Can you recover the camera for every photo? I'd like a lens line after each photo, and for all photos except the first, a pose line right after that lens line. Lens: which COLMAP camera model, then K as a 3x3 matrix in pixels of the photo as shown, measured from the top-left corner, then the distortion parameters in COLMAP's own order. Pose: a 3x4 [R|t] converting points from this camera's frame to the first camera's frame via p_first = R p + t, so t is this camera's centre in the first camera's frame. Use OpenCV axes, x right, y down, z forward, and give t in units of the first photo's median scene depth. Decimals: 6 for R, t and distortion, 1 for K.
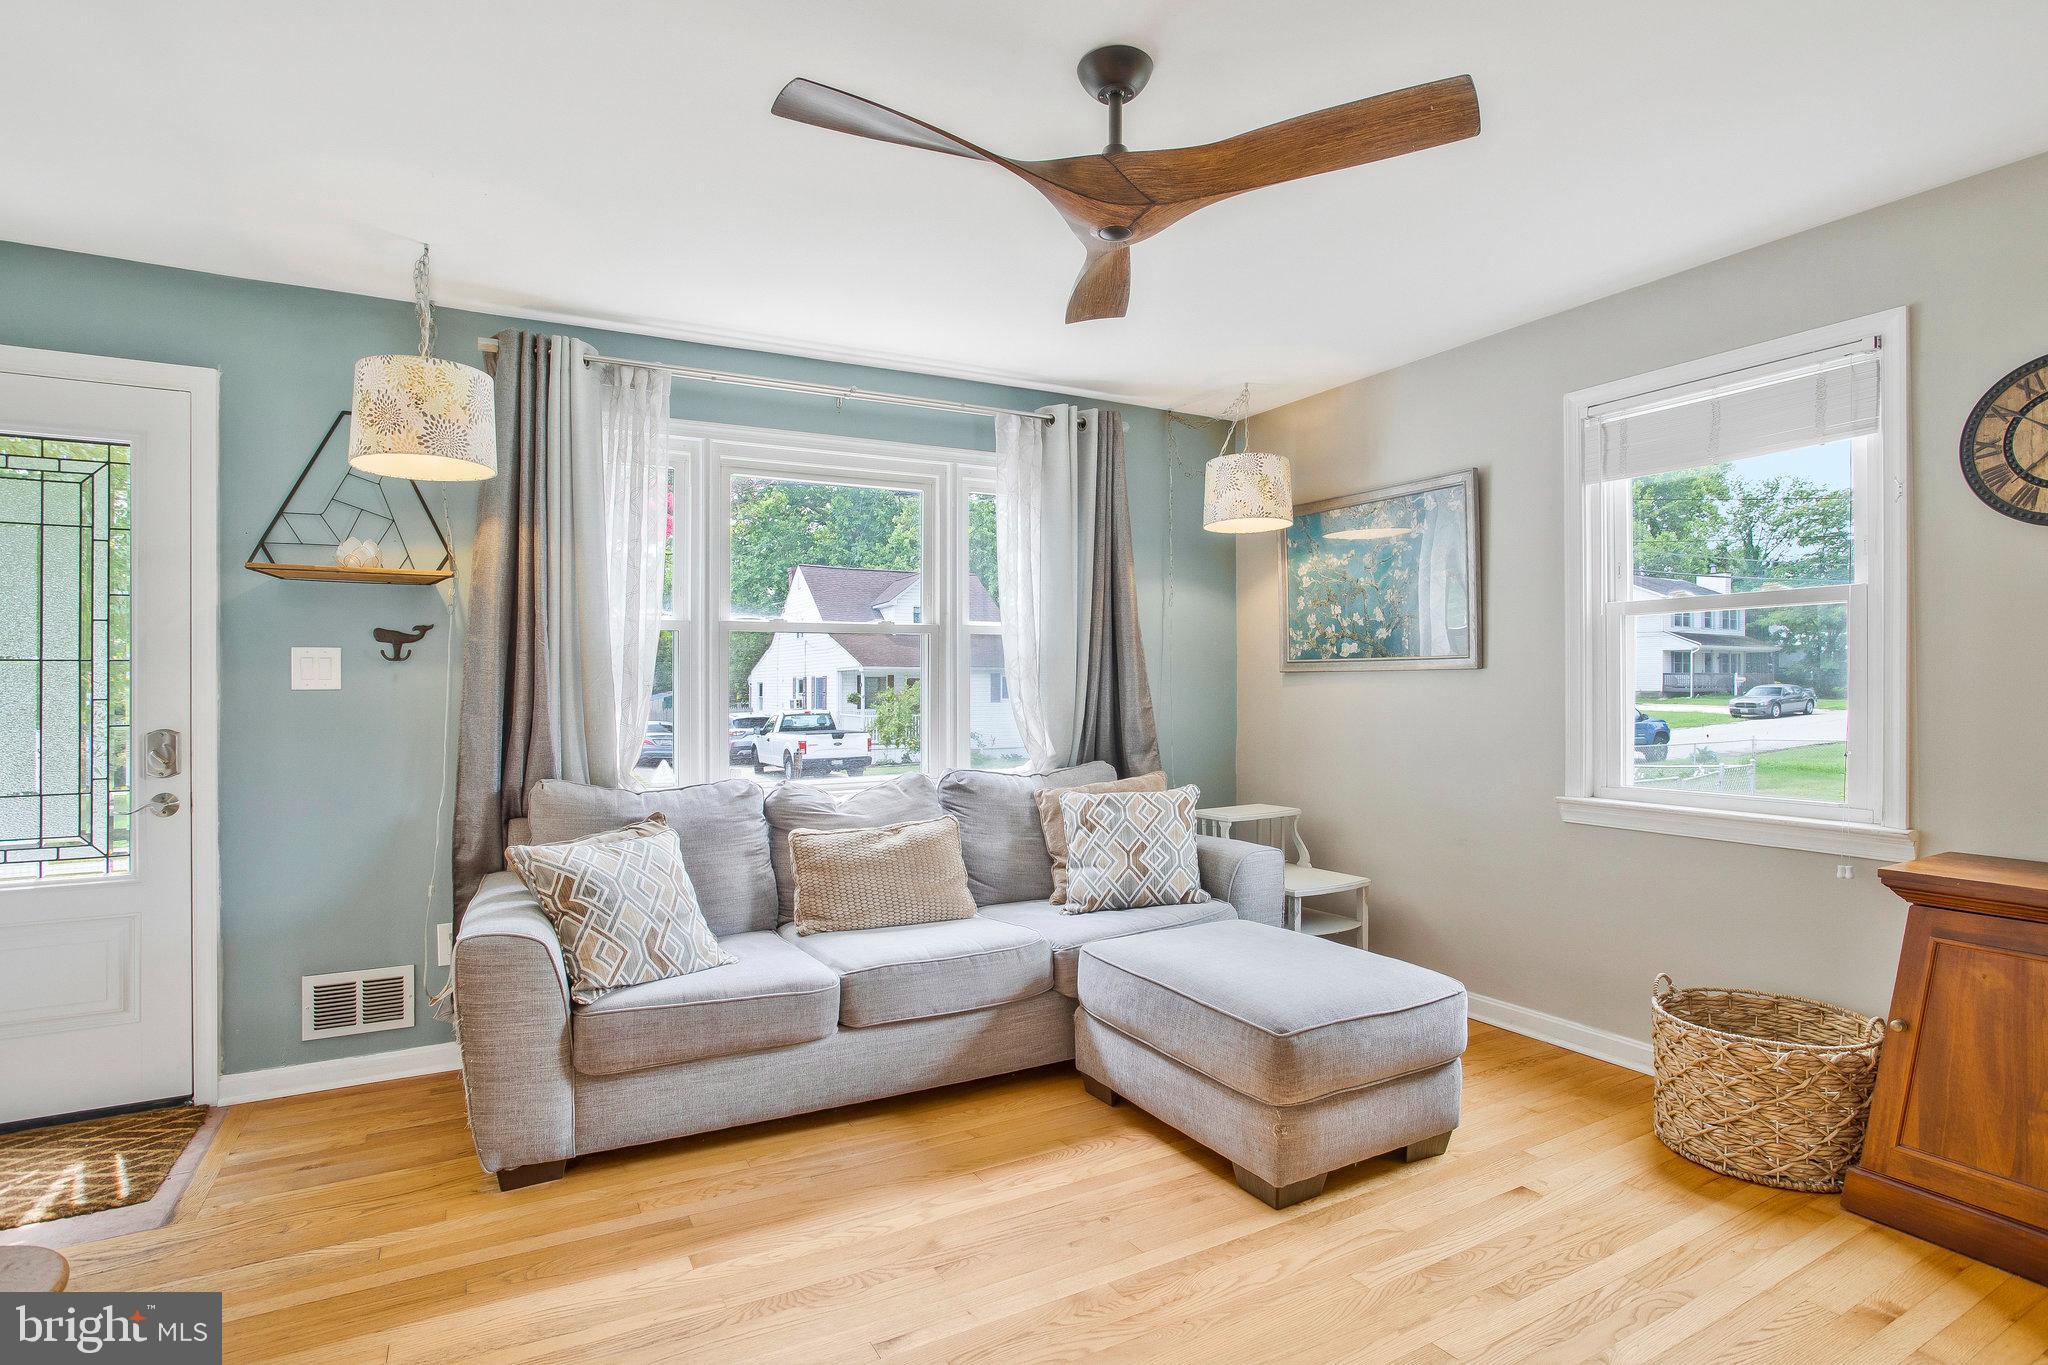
lens RADIAL K [[1036.6, 0, 1041.3], [0, 1036.6, 693.0], [0, 0, 1]] dist [-0.014942, 0.001656]
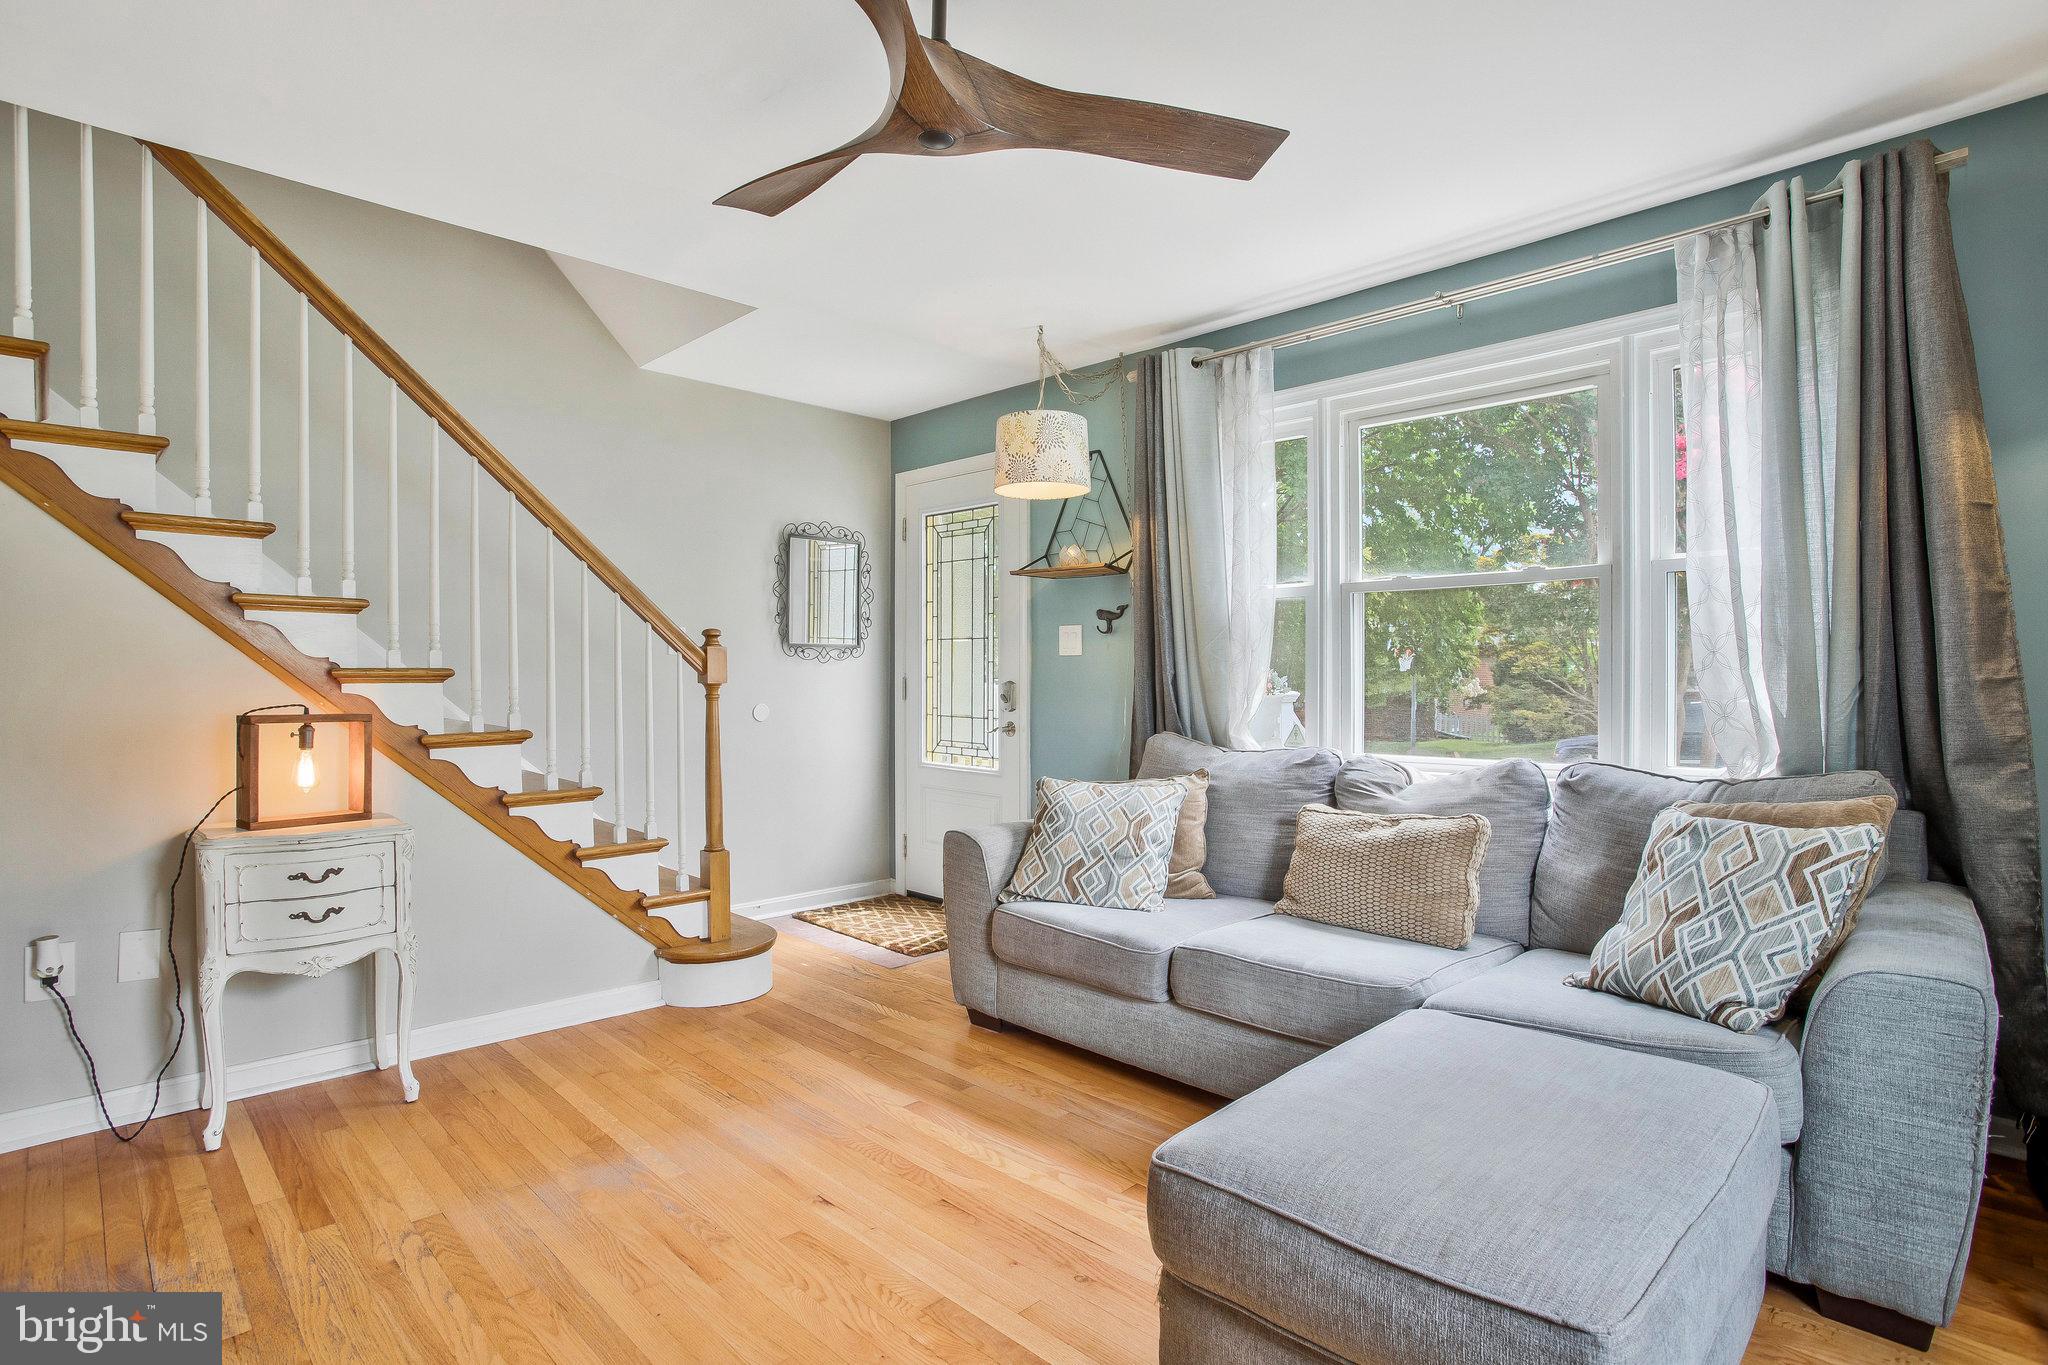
lens RADIAL K [[1022.7, 0, 1028.5], [0, 1022.7, 659.2], [0, 0, 1]] dist [-0.047100, 0.000743]
pose [[0.282844, -0.000885, -0.959165, 0.622134], [0.005504, 0.999985, 0.000700, 0.000488], [0.959150, -0.005477, 0.282845, 0.542025]]
